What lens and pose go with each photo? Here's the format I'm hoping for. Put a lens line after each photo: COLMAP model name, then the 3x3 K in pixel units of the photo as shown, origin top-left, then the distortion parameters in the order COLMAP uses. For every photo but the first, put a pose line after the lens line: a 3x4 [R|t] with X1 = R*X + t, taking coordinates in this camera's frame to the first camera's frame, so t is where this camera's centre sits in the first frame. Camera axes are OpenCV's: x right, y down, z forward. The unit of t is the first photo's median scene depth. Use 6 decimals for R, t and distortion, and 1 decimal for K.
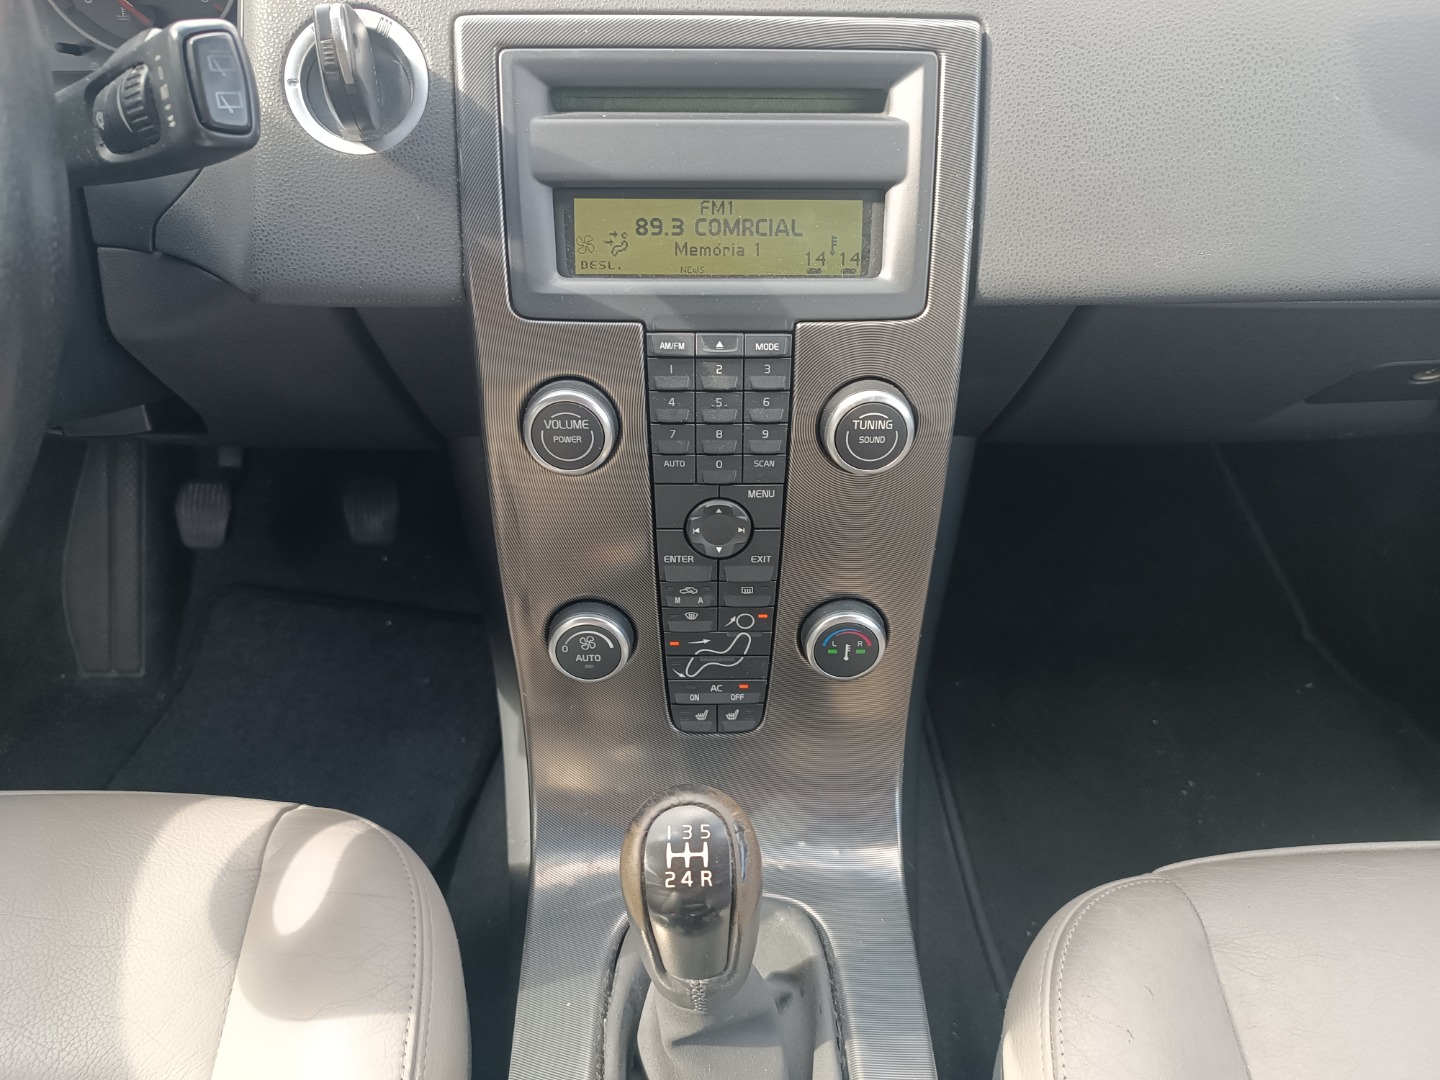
lens RADIAL K [[1055.8, 0, 722.3], [0, 1055.8, 561.7], [0, 0, 1]] dist [-0.004226, -0.006364]
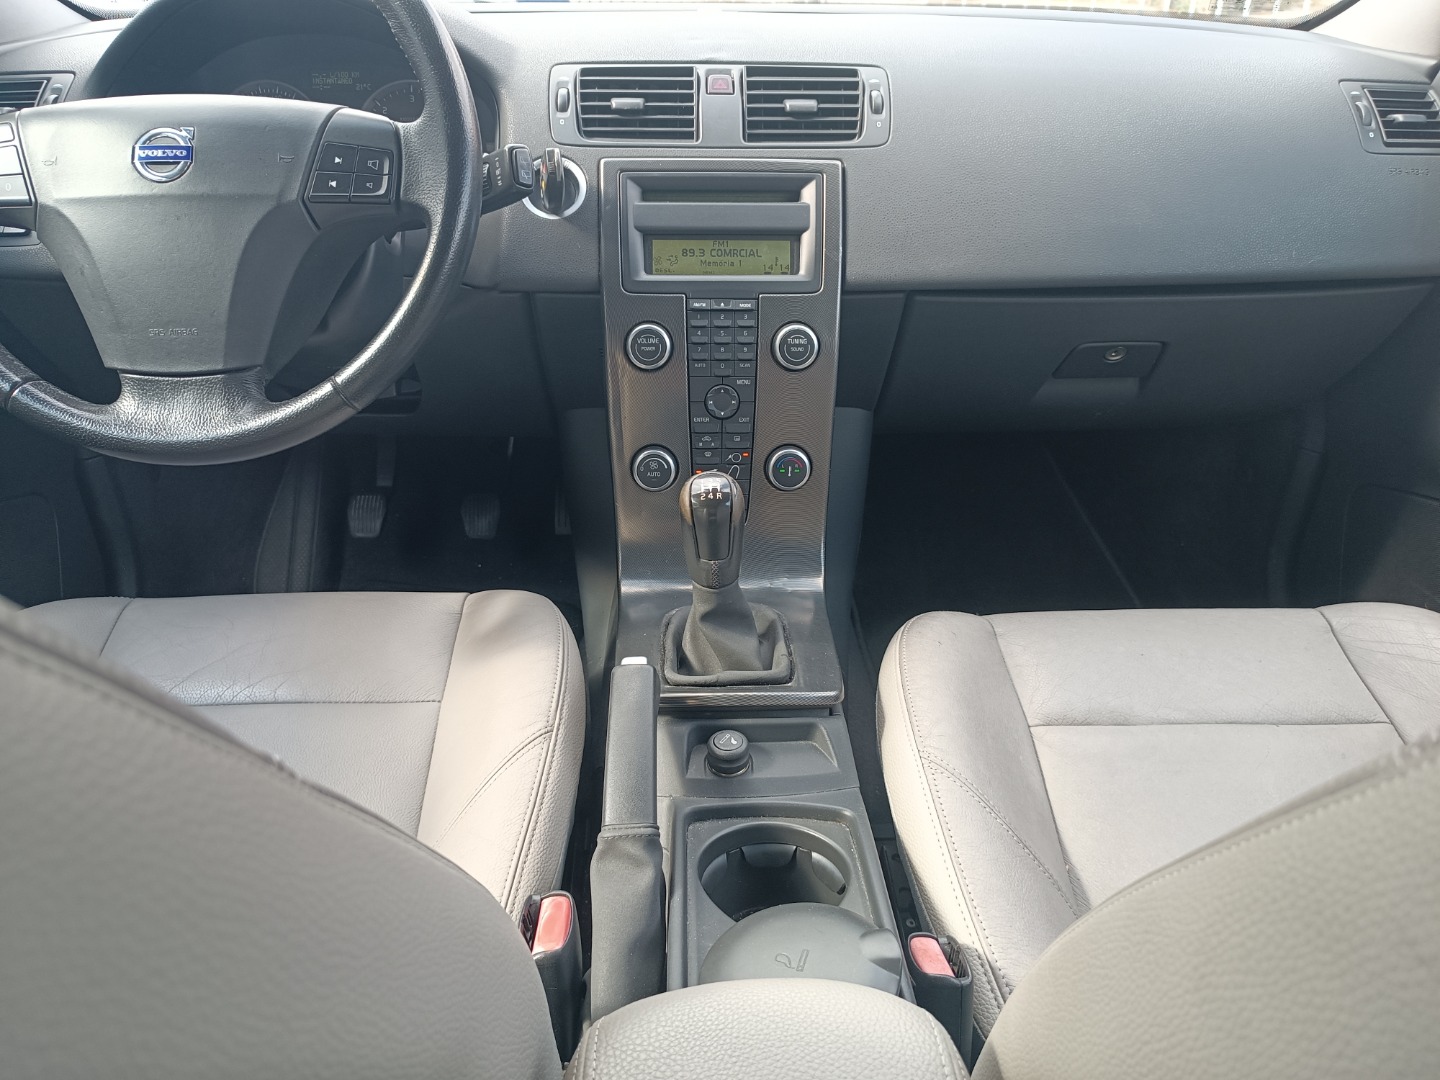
lens RADIAL K [[1038.5, 0, 716.7], [0, 1038.5, 544.8], [0, 0, 1]] dist [0.003312, -0.007882]
pose [[0.999965, -0.006634, 0.005043, -0.026739], [0.007609, 0.973618, -0.228057, 0.707690], [-0.003397, 0.228087, 0.973635, -0.861712]]
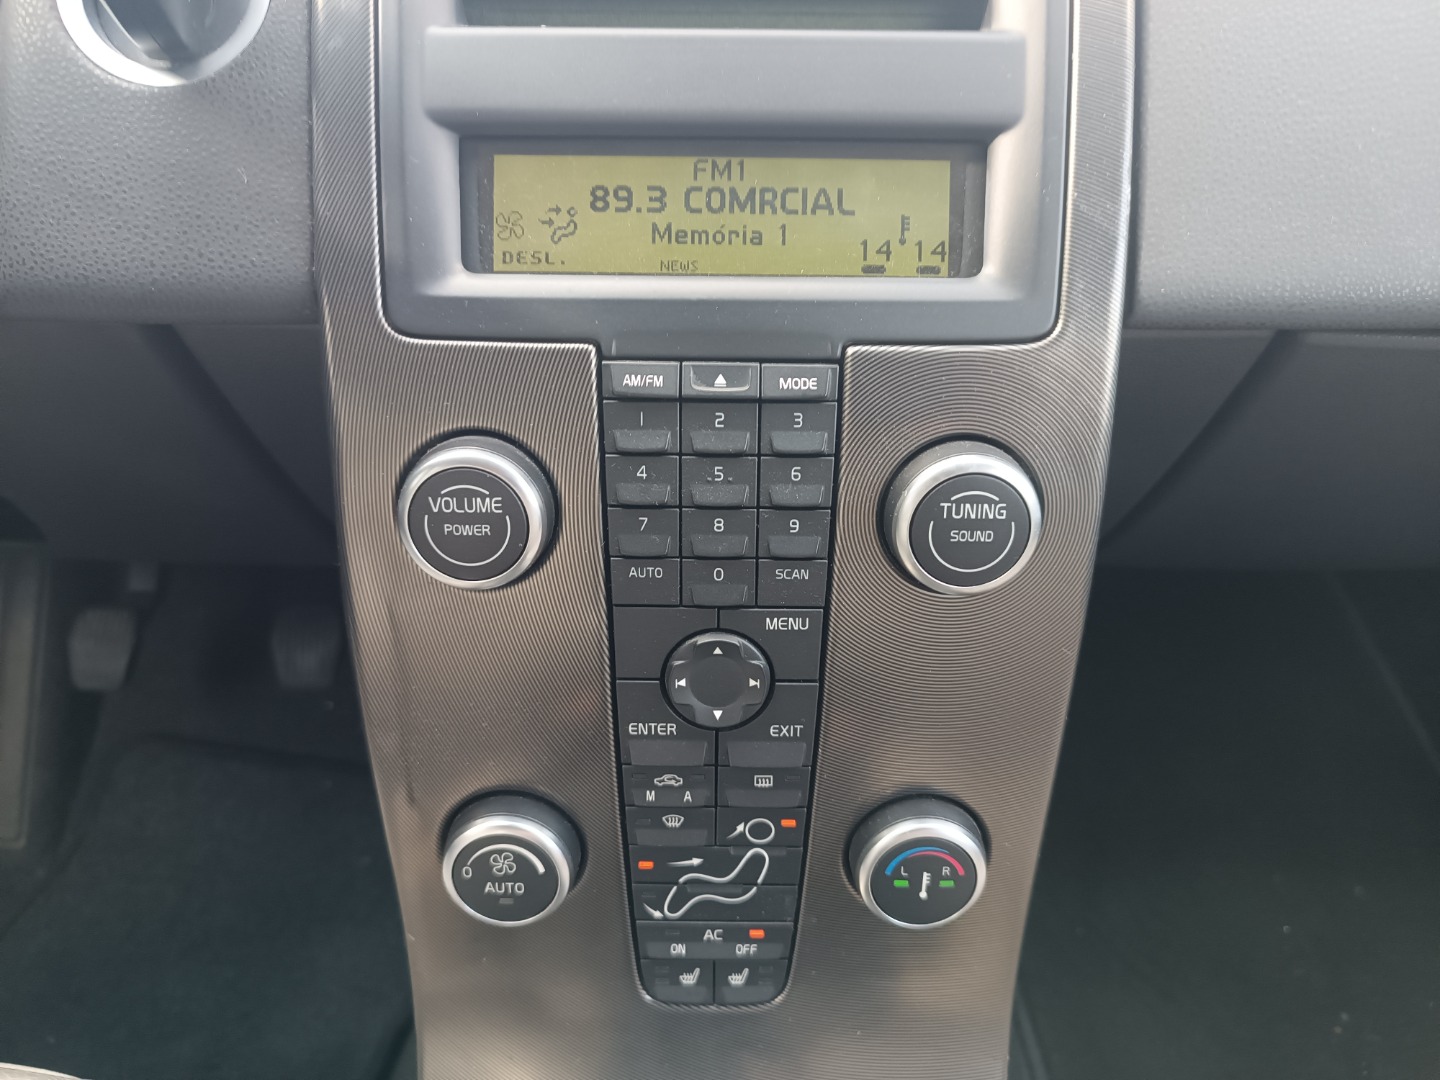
lens RADIAL K [[1057.1, 0, 718.4], [0, 1057.1, 545.1], [0, 0, 1]] dist [-0.008362, -0.005320]
pose [[0.999714, 0.009999, -0.021707, 0.010335], [-0.013110, 0.988857, -0.148287, -0.019277], [0.019982, 0.148529, 0.988706, 0.403023]]
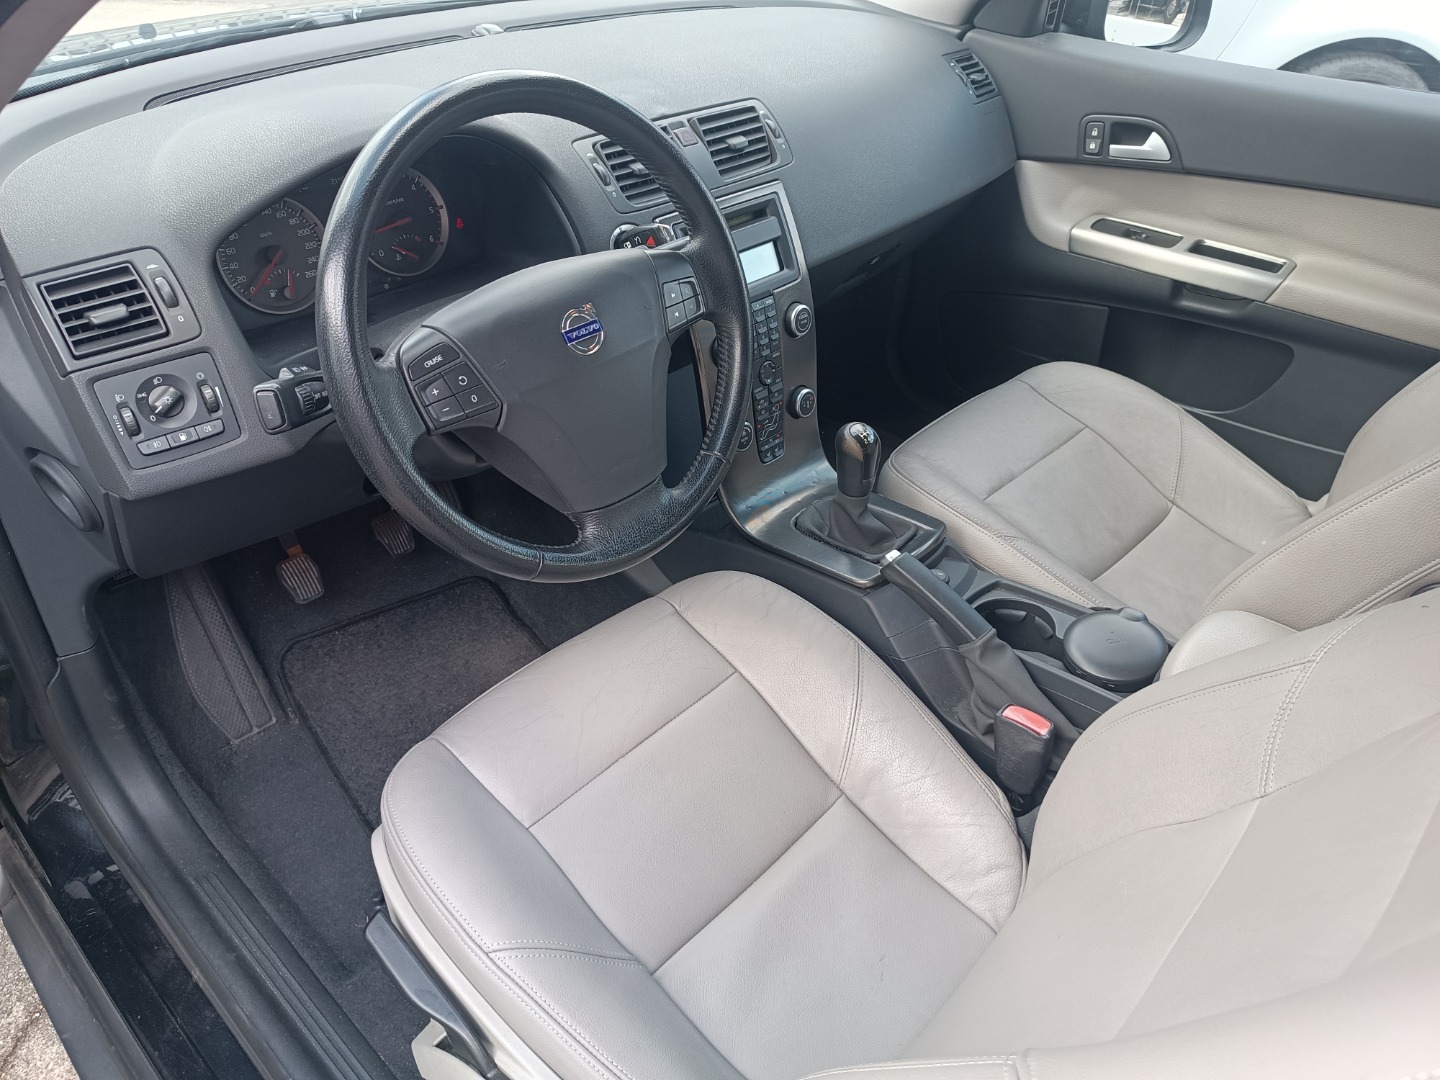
lens RADIAL K [[1032.7, 0, 713.3], [0, 1032.7, 538.7], [0, 0, 1]] dist [0.008116, -0.008835]
pose [[0.705831, -0.410447, 0.577353, -1.924428], [0.437215, 0.893687, 0.100824, 0.022326], [-0.557356, 0.181263, 0.810246, -1.058932]]
